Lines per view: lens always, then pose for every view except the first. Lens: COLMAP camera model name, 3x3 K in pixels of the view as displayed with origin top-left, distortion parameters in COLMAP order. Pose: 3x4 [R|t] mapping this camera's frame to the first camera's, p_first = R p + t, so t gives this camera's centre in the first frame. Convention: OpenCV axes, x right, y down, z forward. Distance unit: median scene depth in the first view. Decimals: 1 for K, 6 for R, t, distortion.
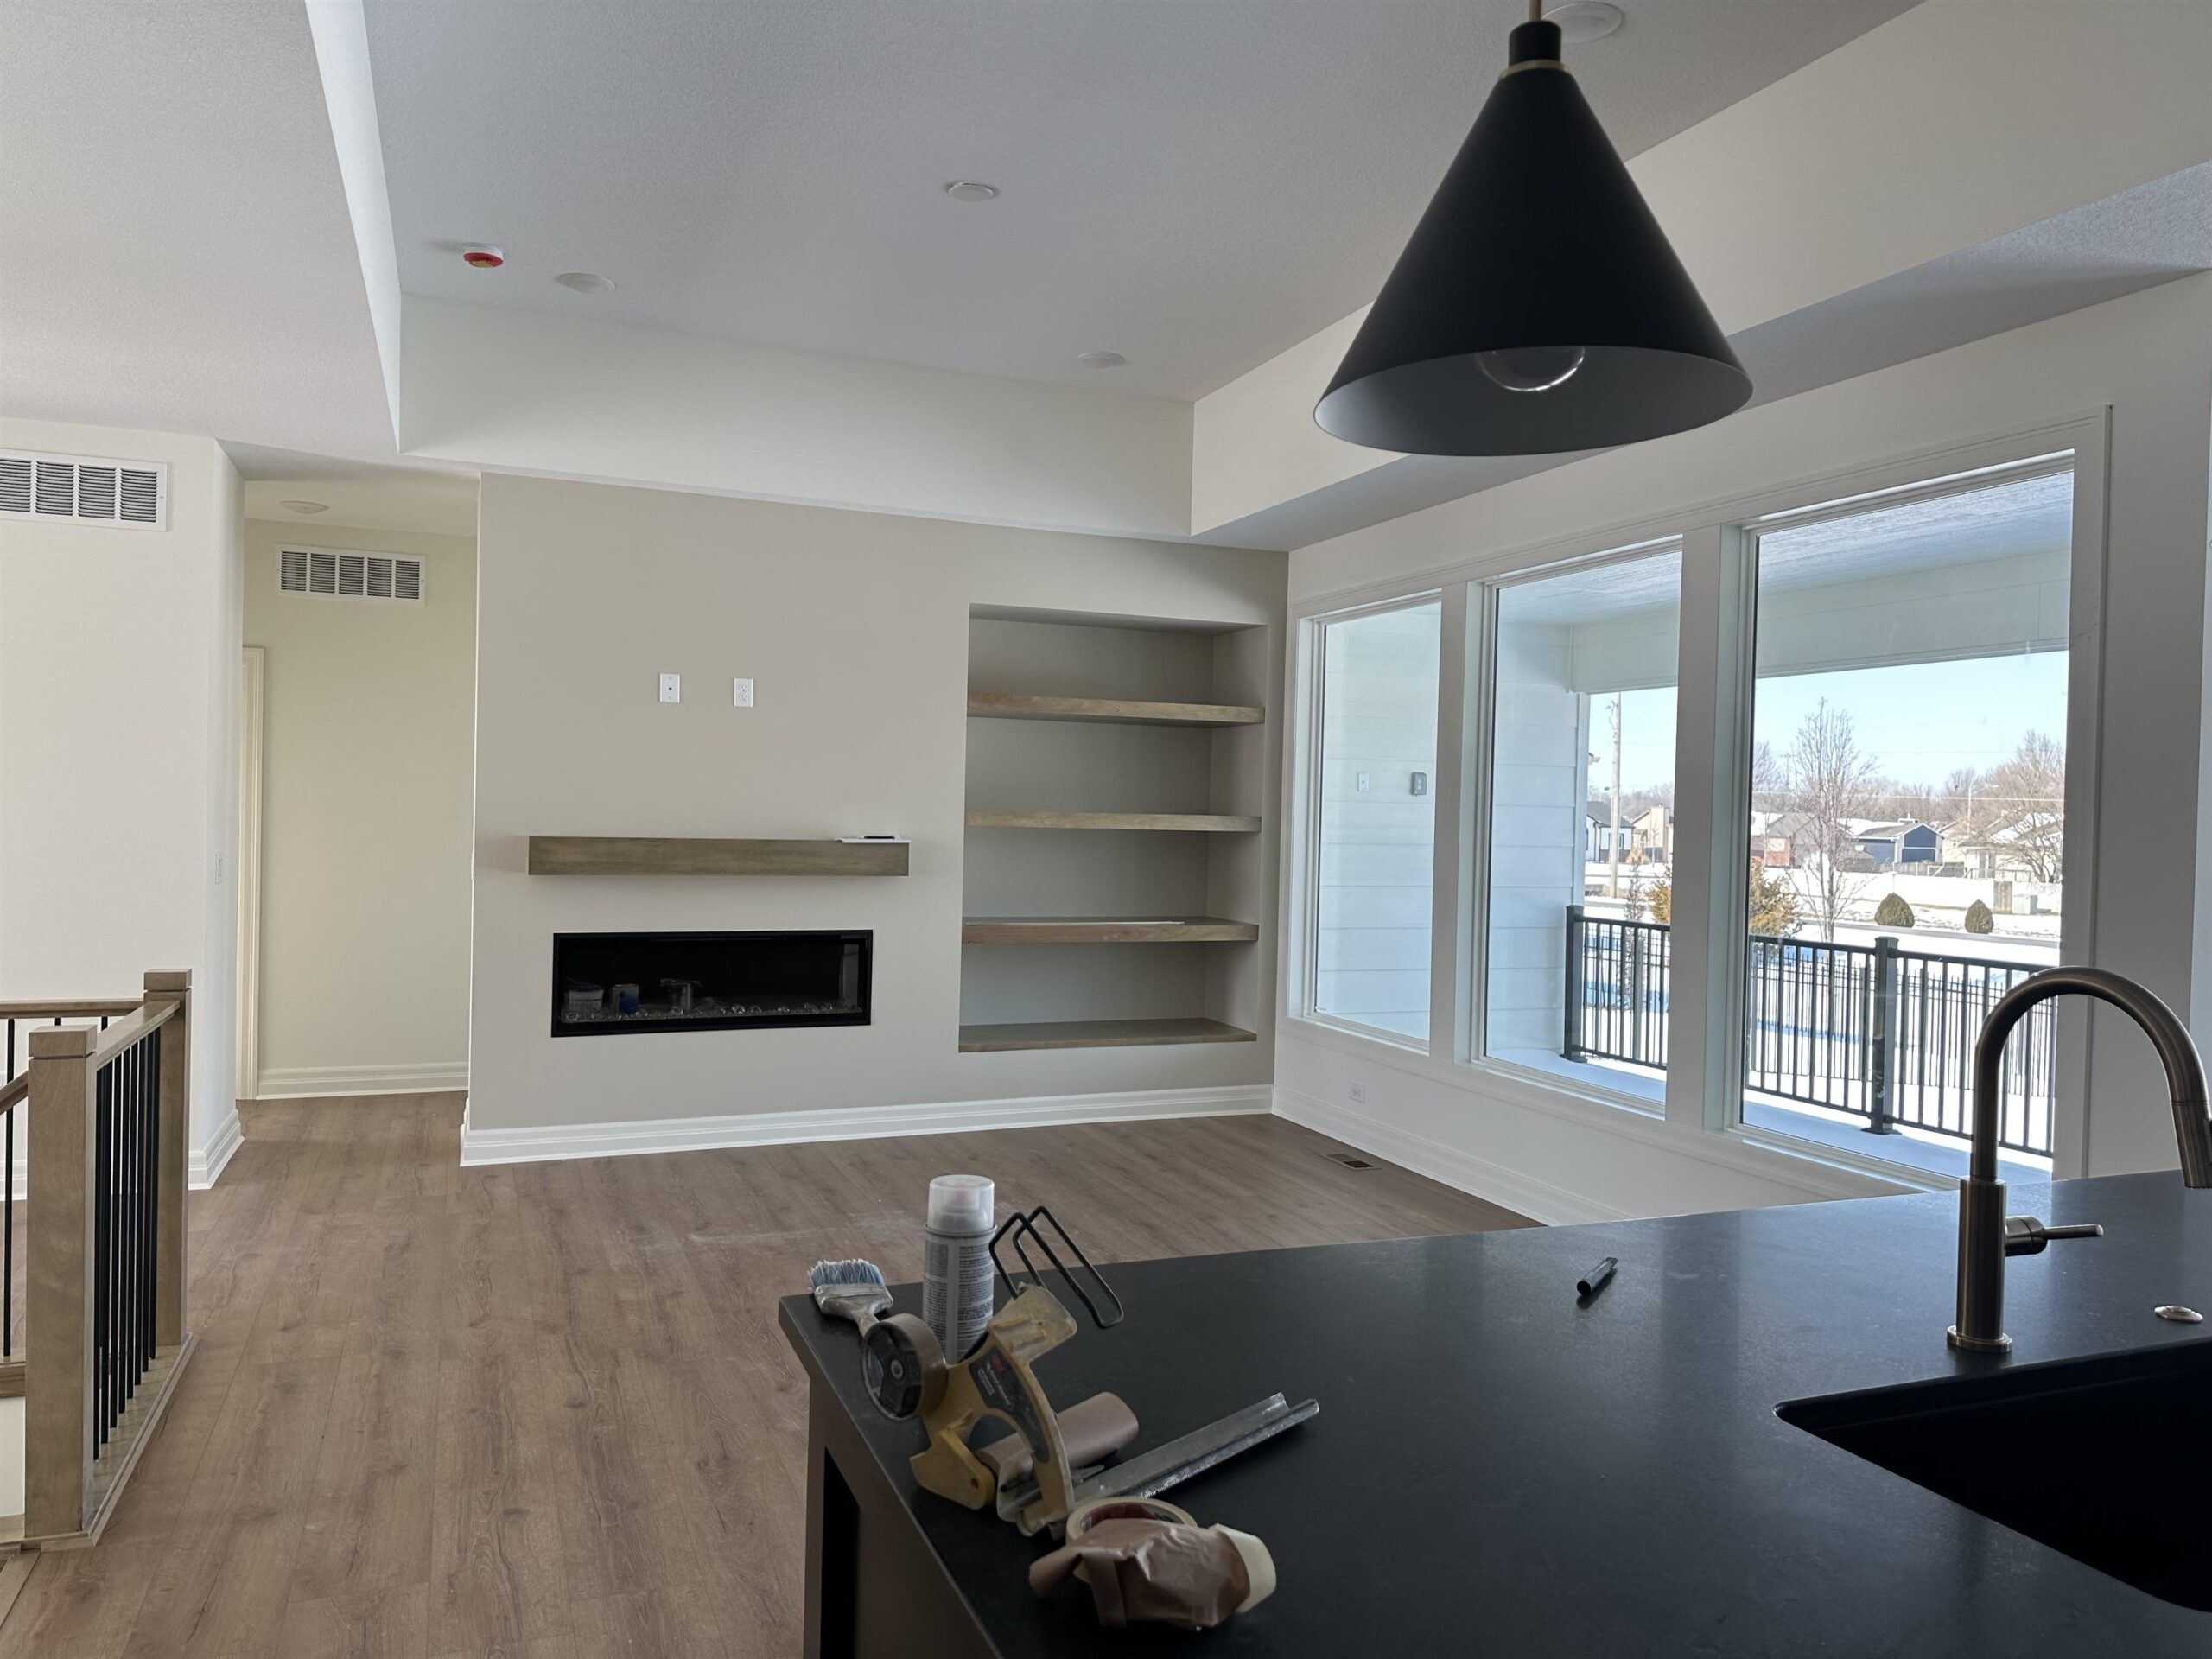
lens RADIAL K [[1554.3, 0, 1118.1], [0, 1554.3, 836.1], [0, 0, 1]] dist [0.074320, -0.093929]
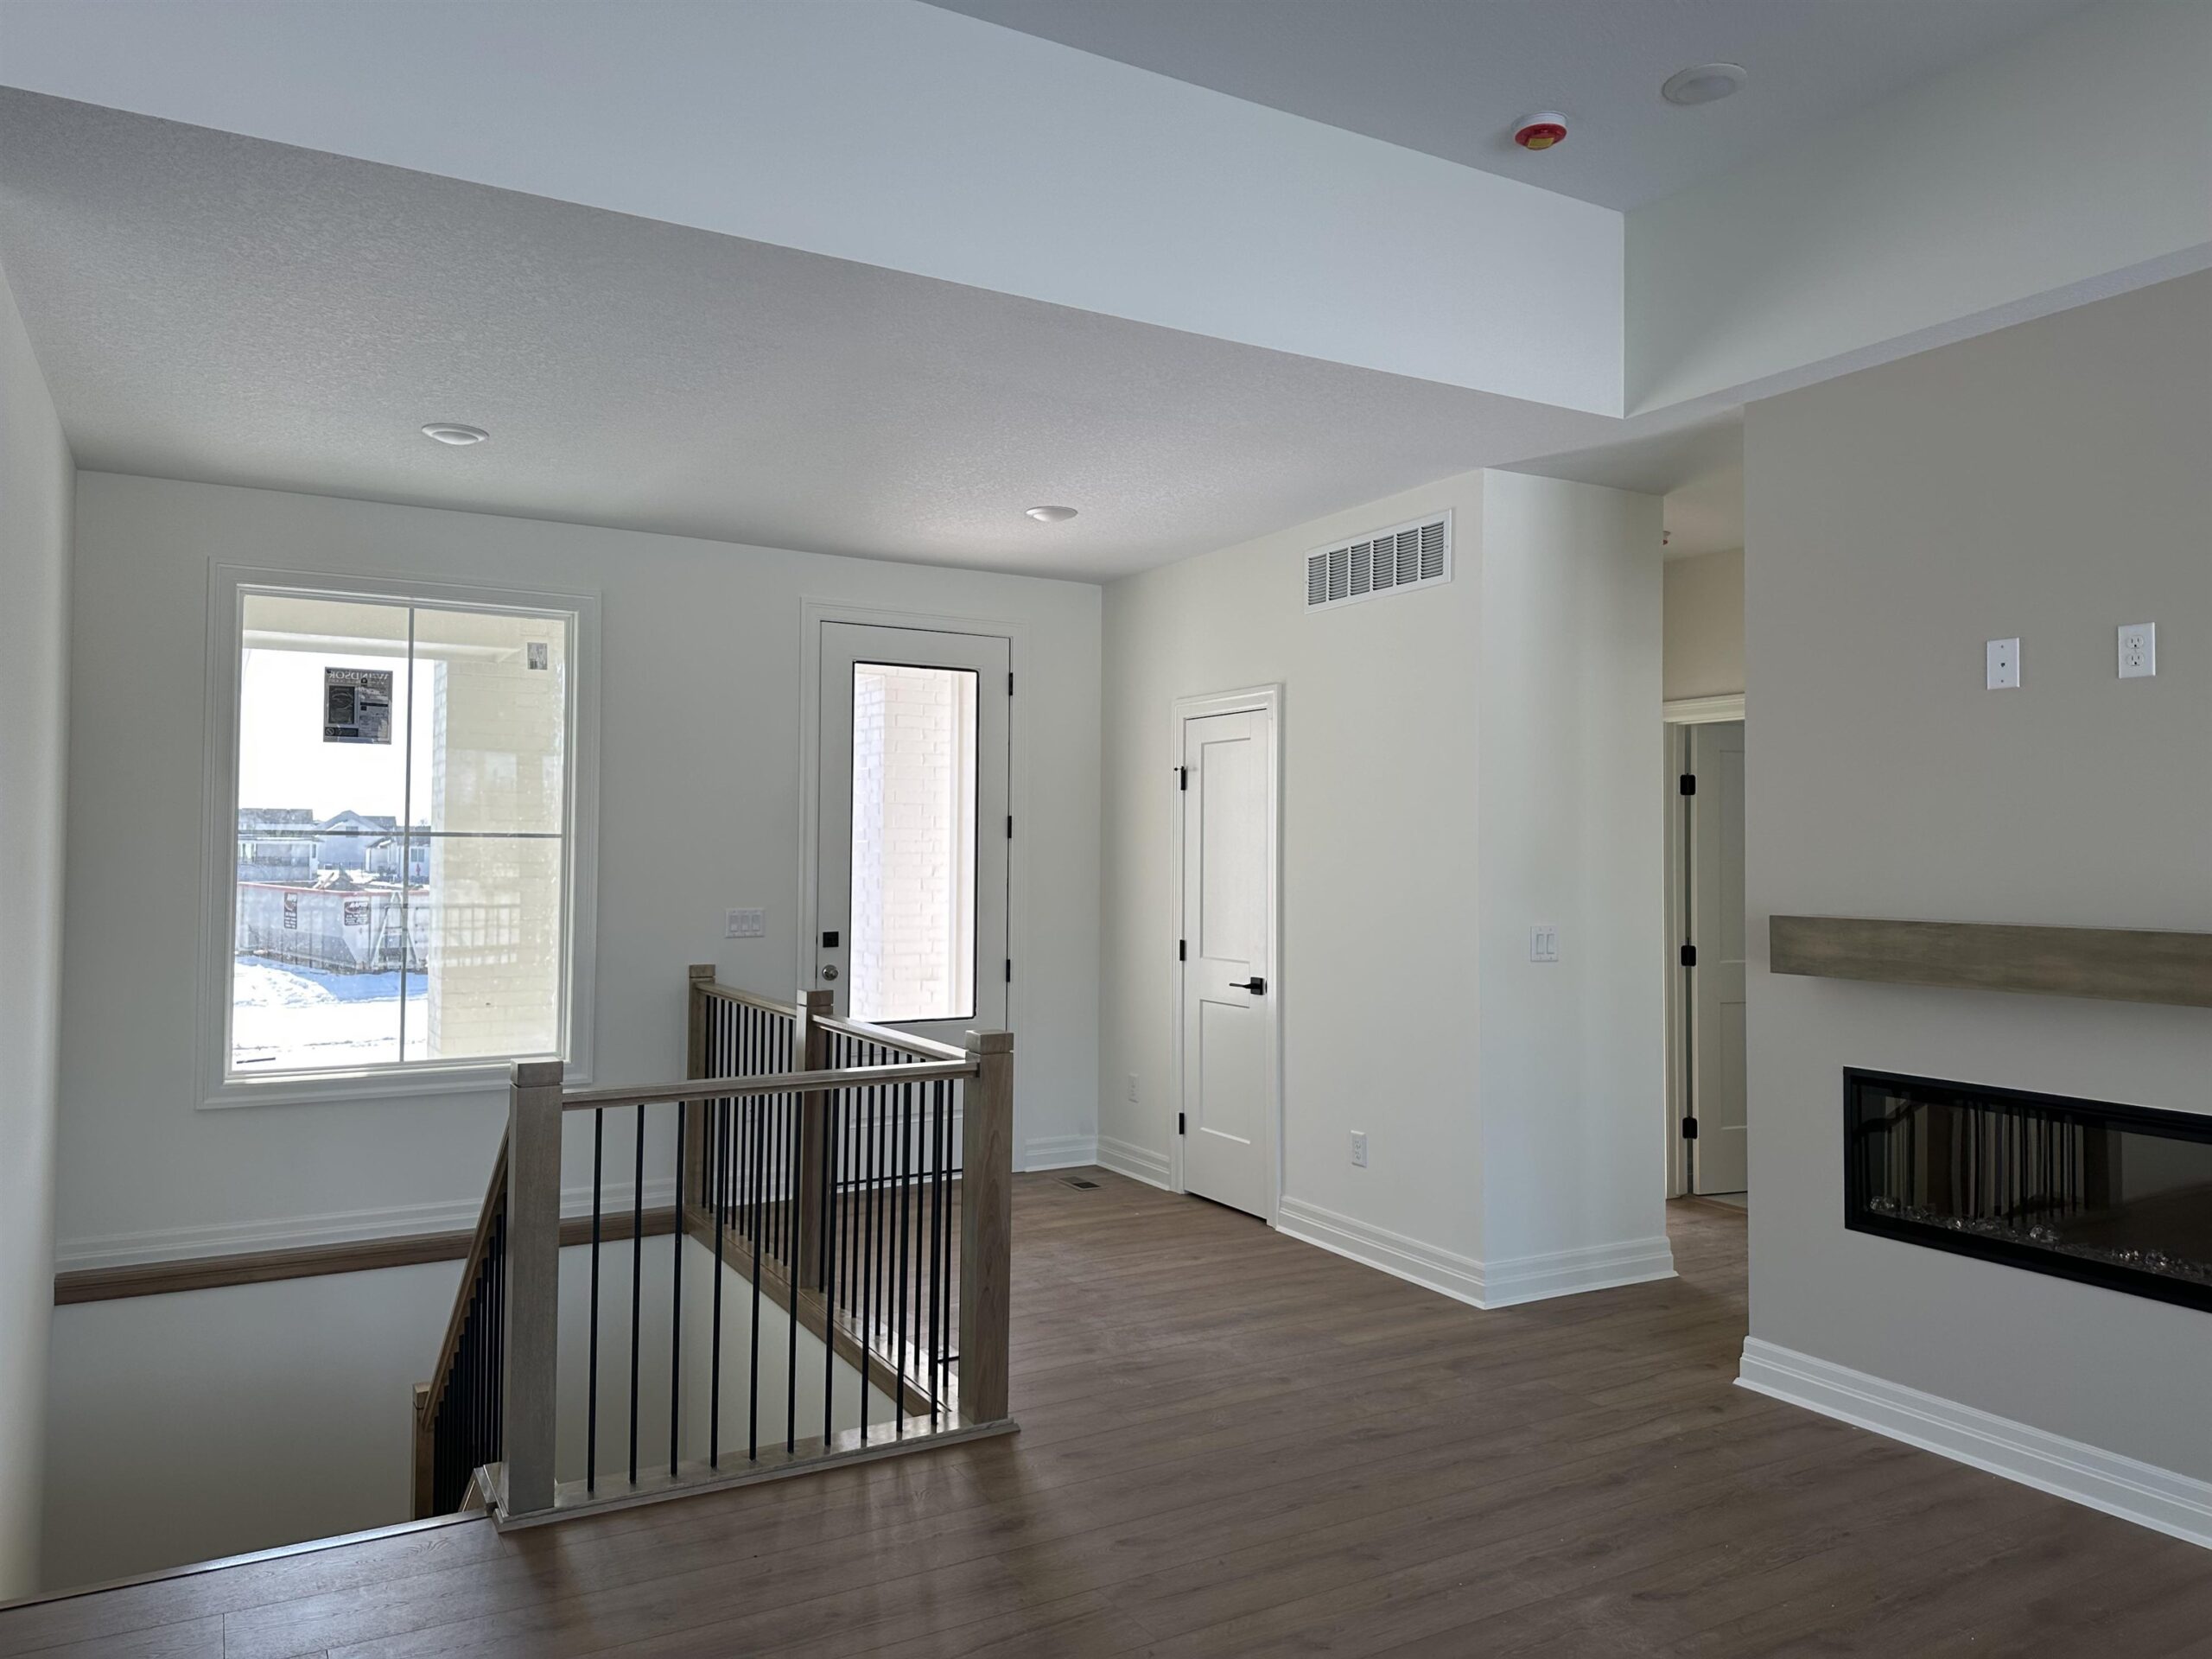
lens RADIAL K [[1554.3, 0, 1094.8], [0, 1554.3, 815.9], [0, 0, 1]] dist [0.074320, -0.093929]
pose [[0.112534, -0.047308, -0.992521, 0.241488], [-0.017986, 0.998605, -0.049638, -0.003472], [0.993485, 0.023437, 0.111526, 0.584695]]
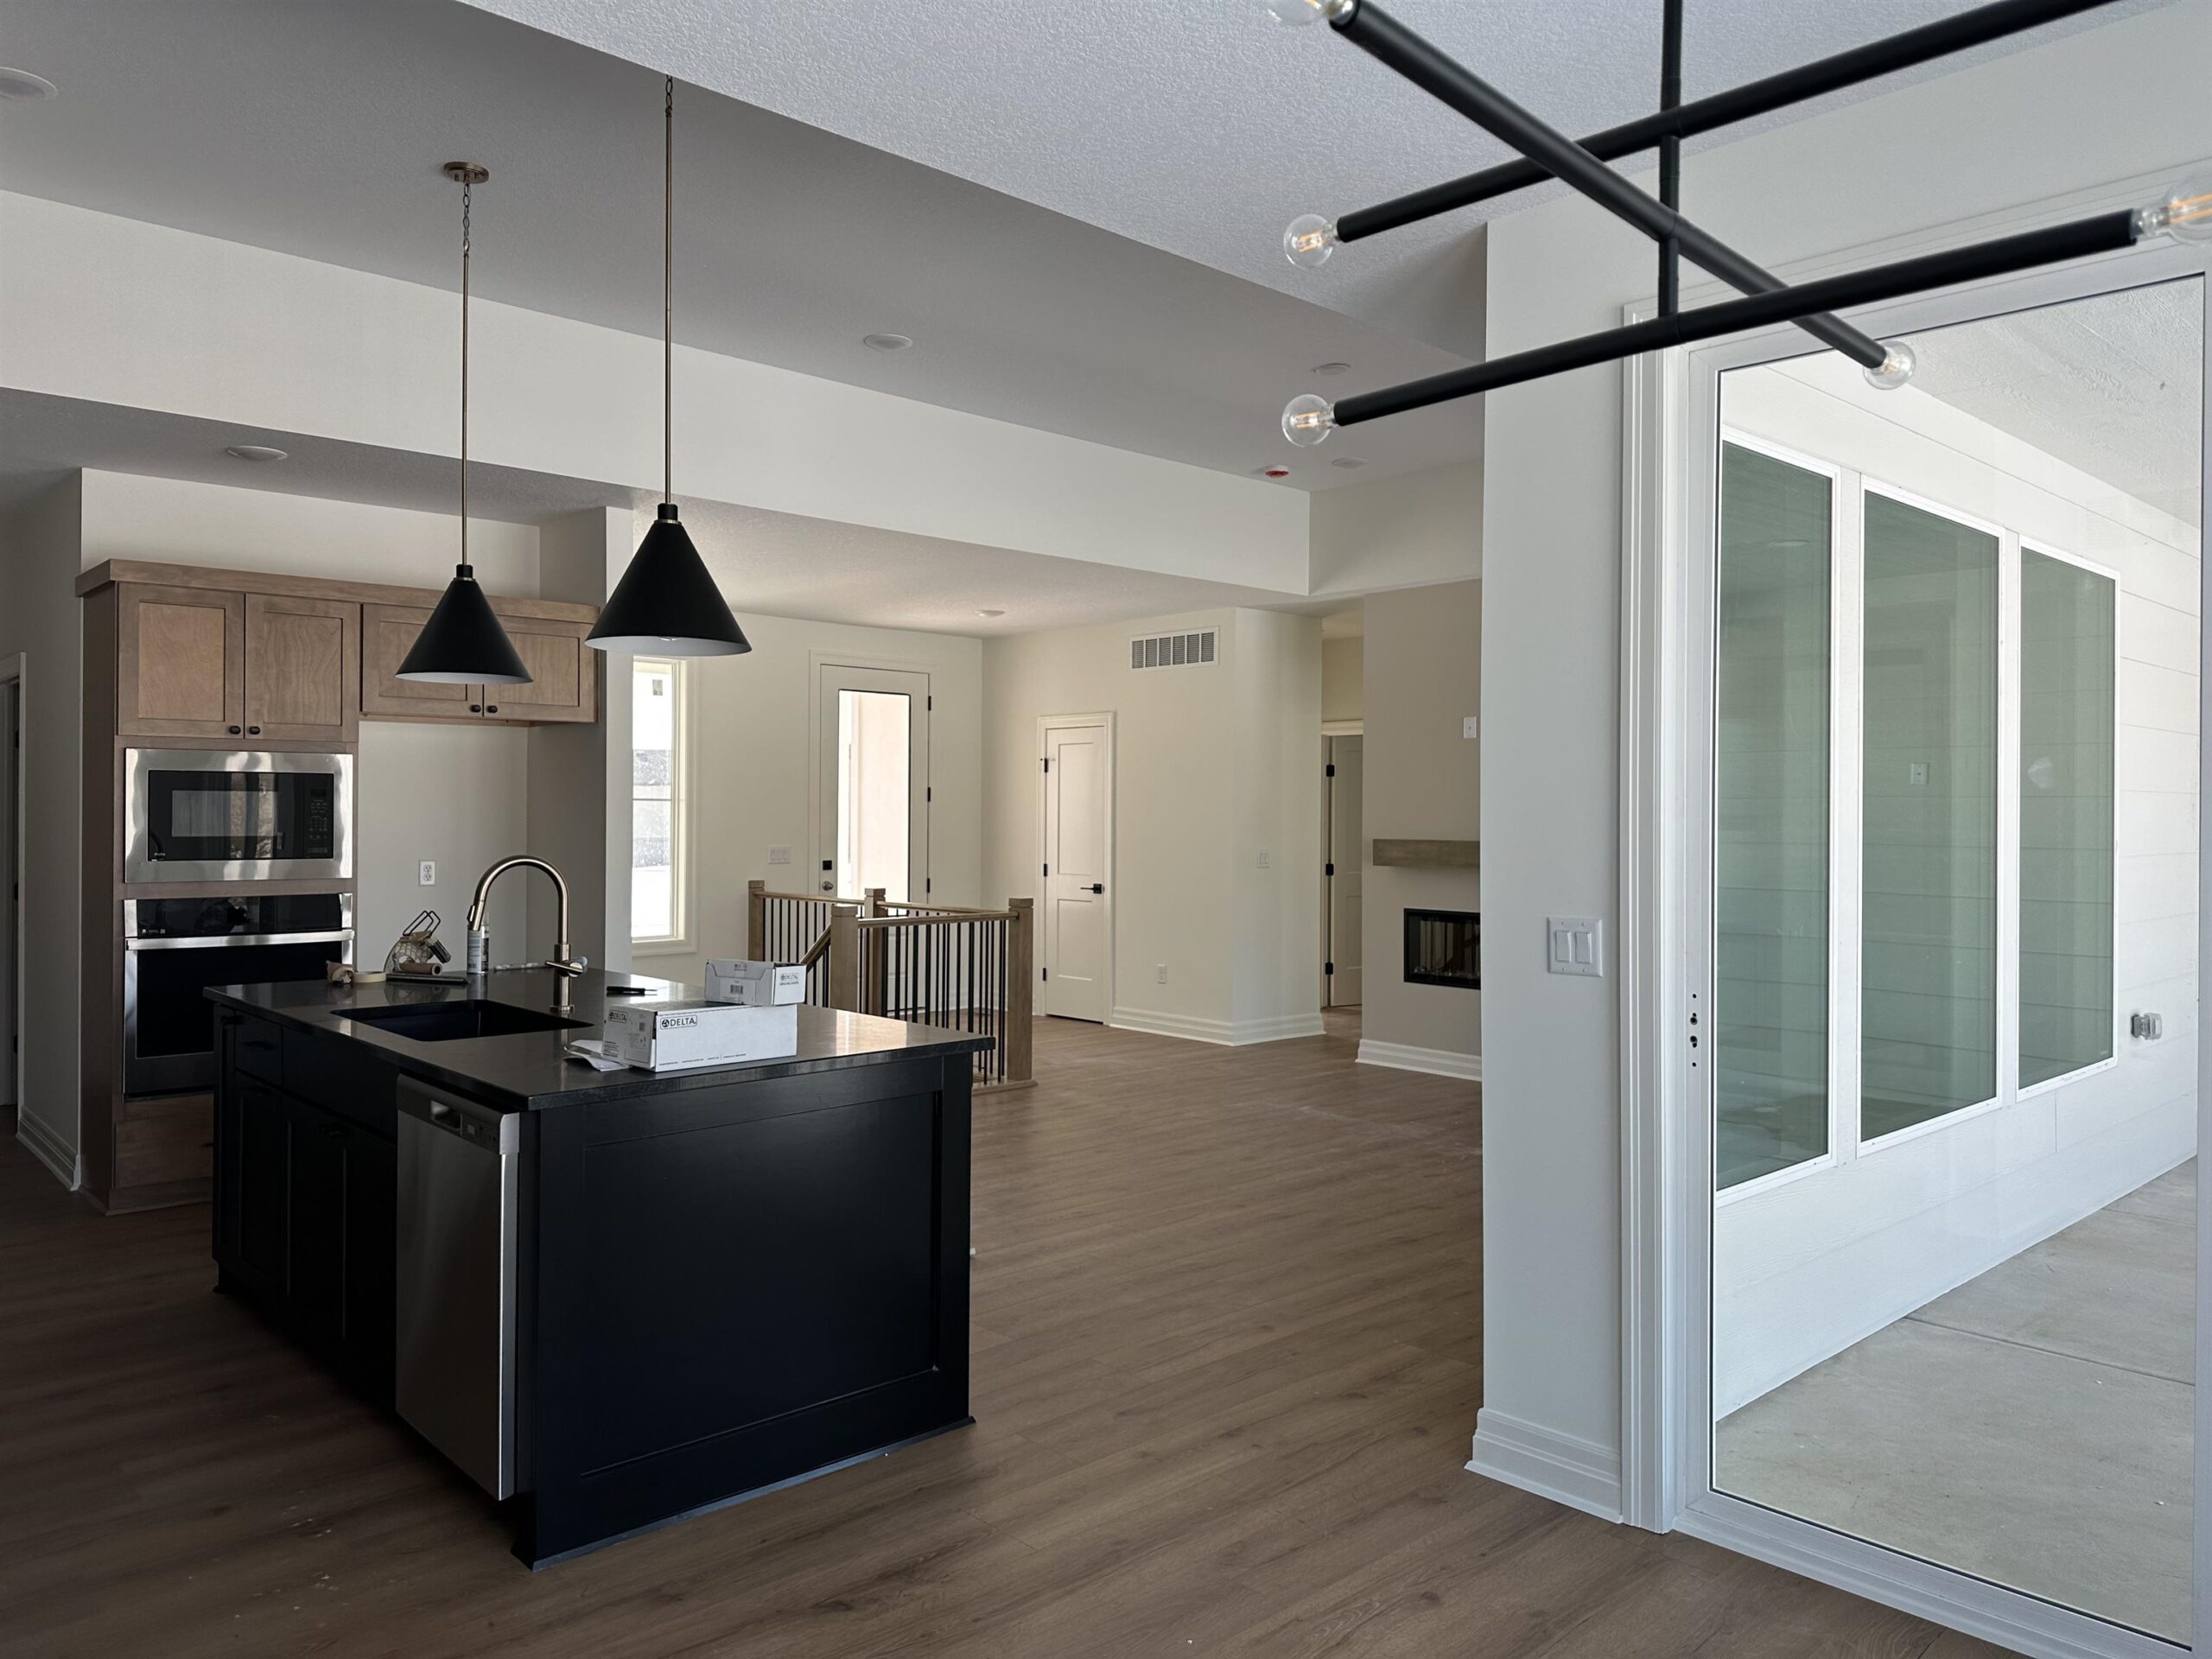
lens RADIAL K [[1554.3, 0, 1121.6], [0, 1554.3, 817.9], [0, 0, 1]] dist [0.074320, -0.093929]
pose [[0.346025, -0.018207, -0.938048, 0.821766], [-0.009768, 0.999688, -0.023007, 0.014643], [0.938174, 0.017124, 0.345739, 0.260845]]
